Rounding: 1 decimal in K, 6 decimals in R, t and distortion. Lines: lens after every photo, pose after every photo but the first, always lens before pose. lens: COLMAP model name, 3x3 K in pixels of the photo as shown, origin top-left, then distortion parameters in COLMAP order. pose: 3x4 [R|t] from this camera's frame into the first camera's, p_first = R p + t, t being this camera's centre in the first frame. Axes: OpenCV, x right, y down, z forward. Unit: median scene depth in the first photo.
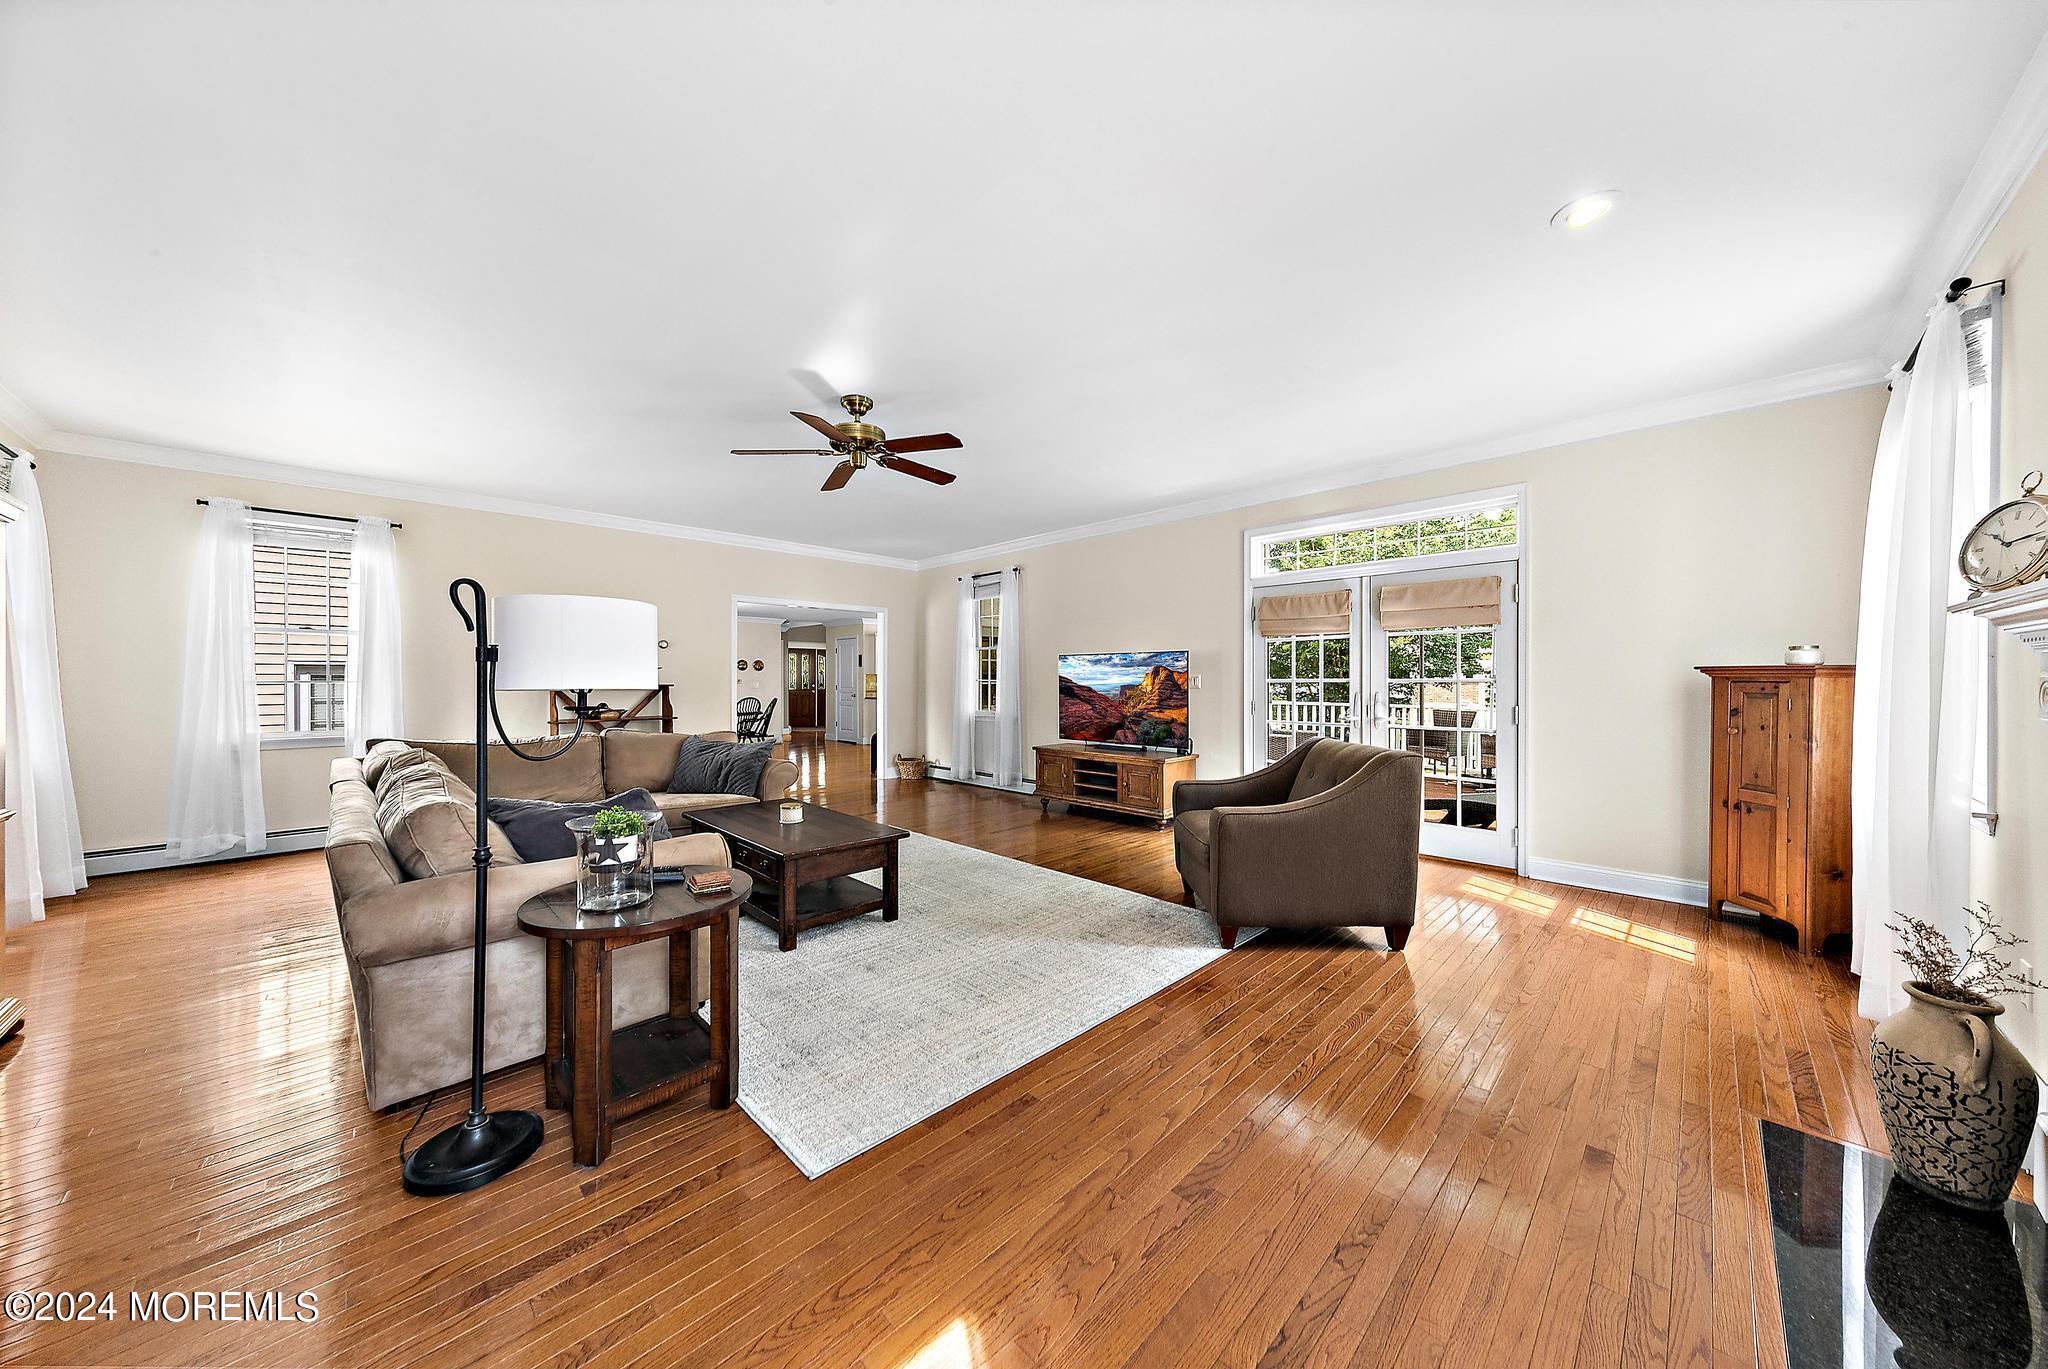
lens RADIAL K [[694.9, 0, 1030.7], [0, 694.9, 677.0], [0, 0, 1]] dist [0.006805, -0.000867]
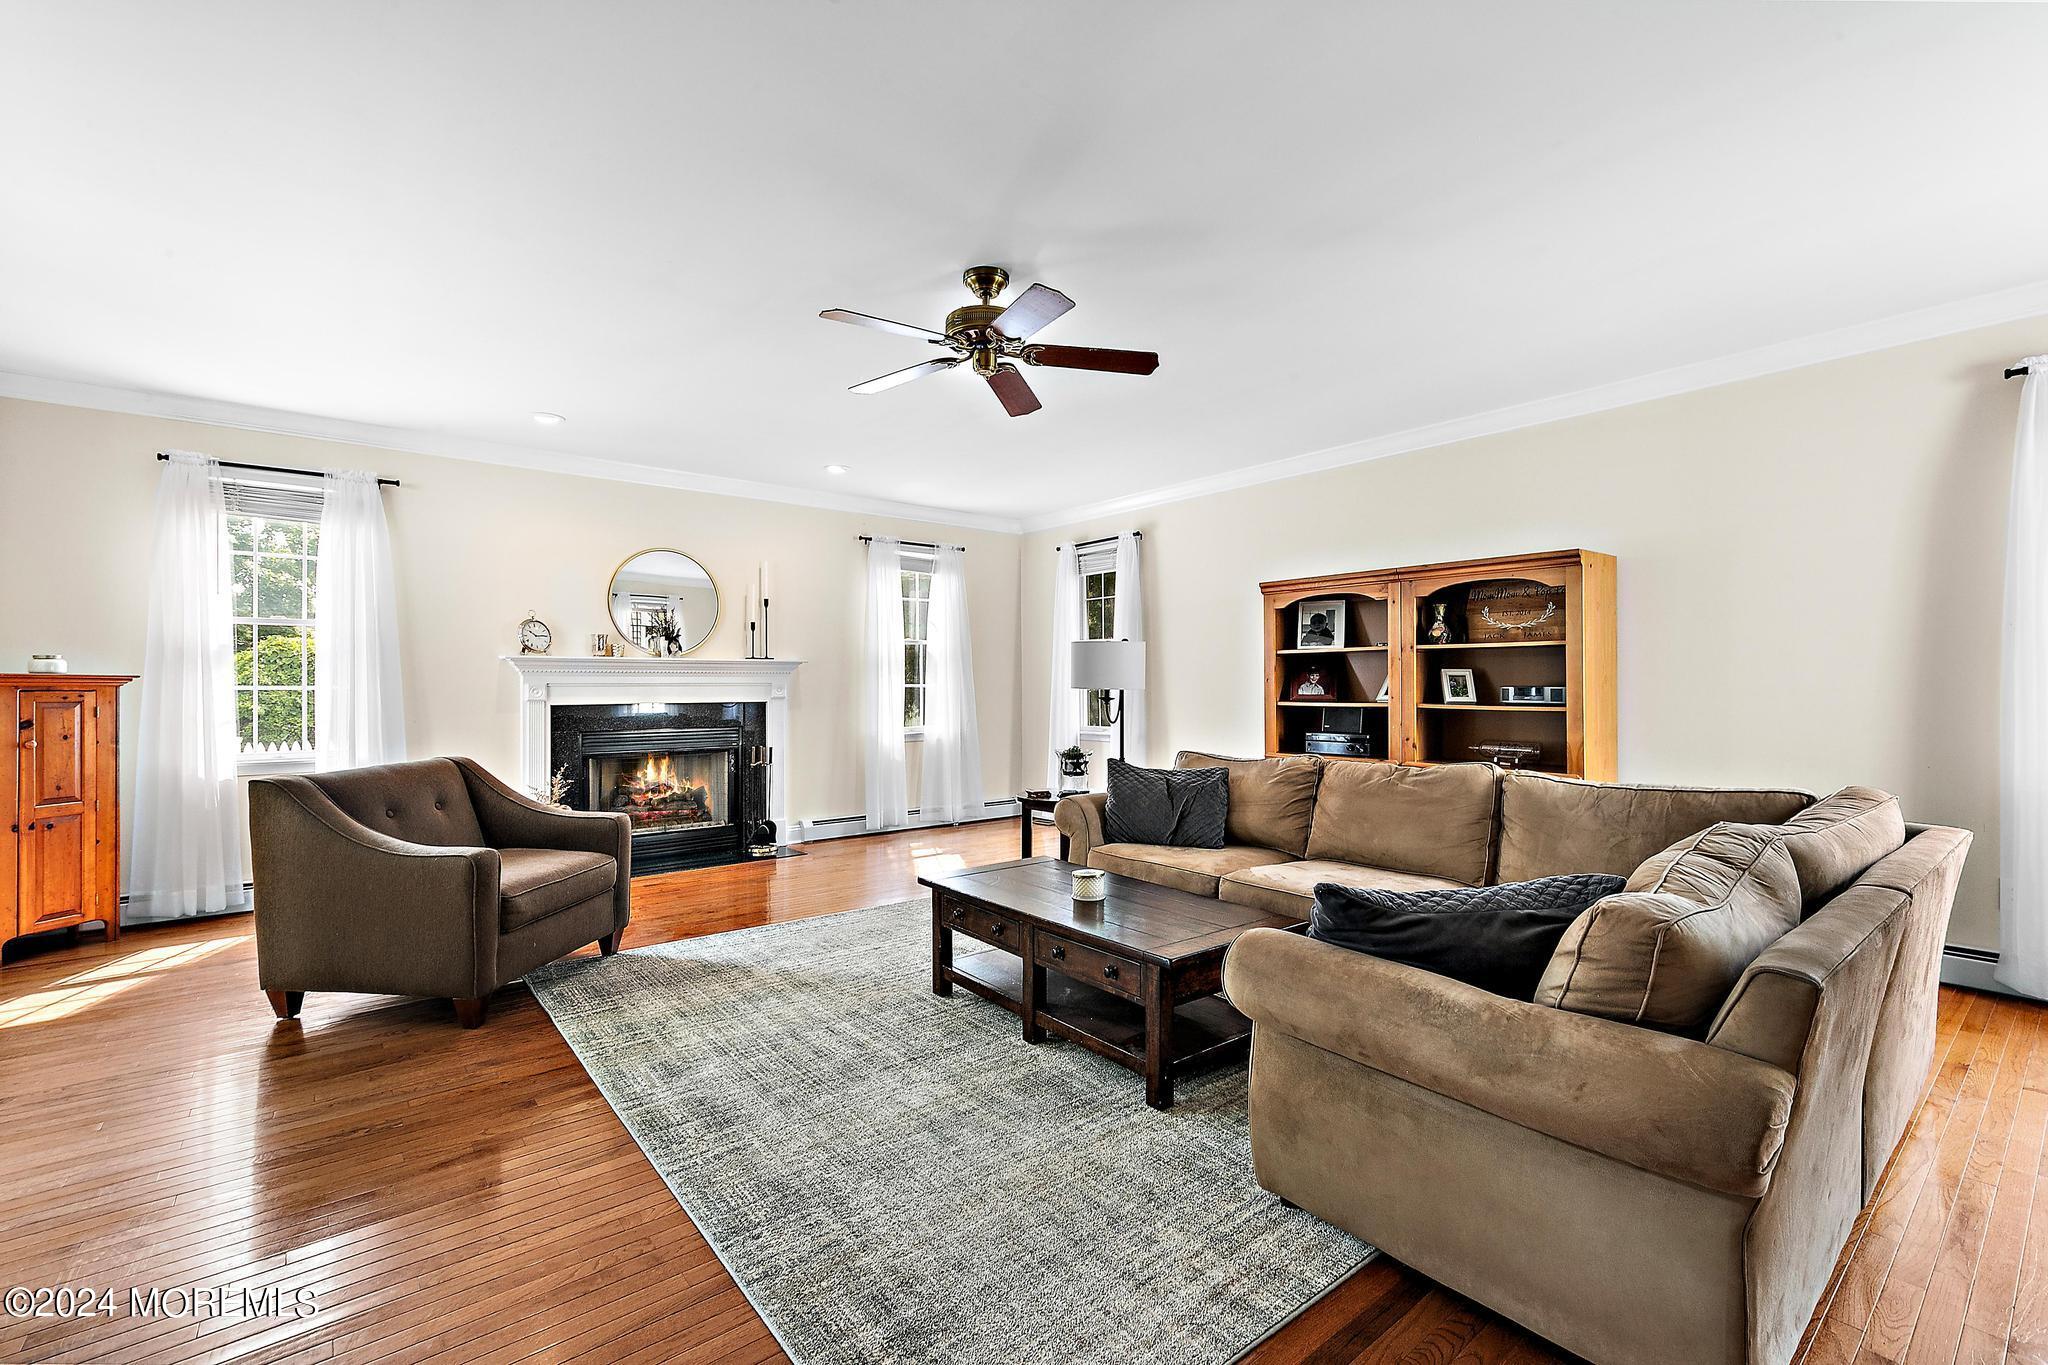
lens RADIAL K [[887.1, 0, 1031.0], [0, 887.1, 685.8], [0, 0, 1]] dist [0.000788, 0.000439]
pose [[-0.994997, 0.004926, 0.099780, -0.300530], [0.005695, 0.999956, 0.007422, -0.000822], [-0.099739, 0.007953, -0.994982, 1.475766]]
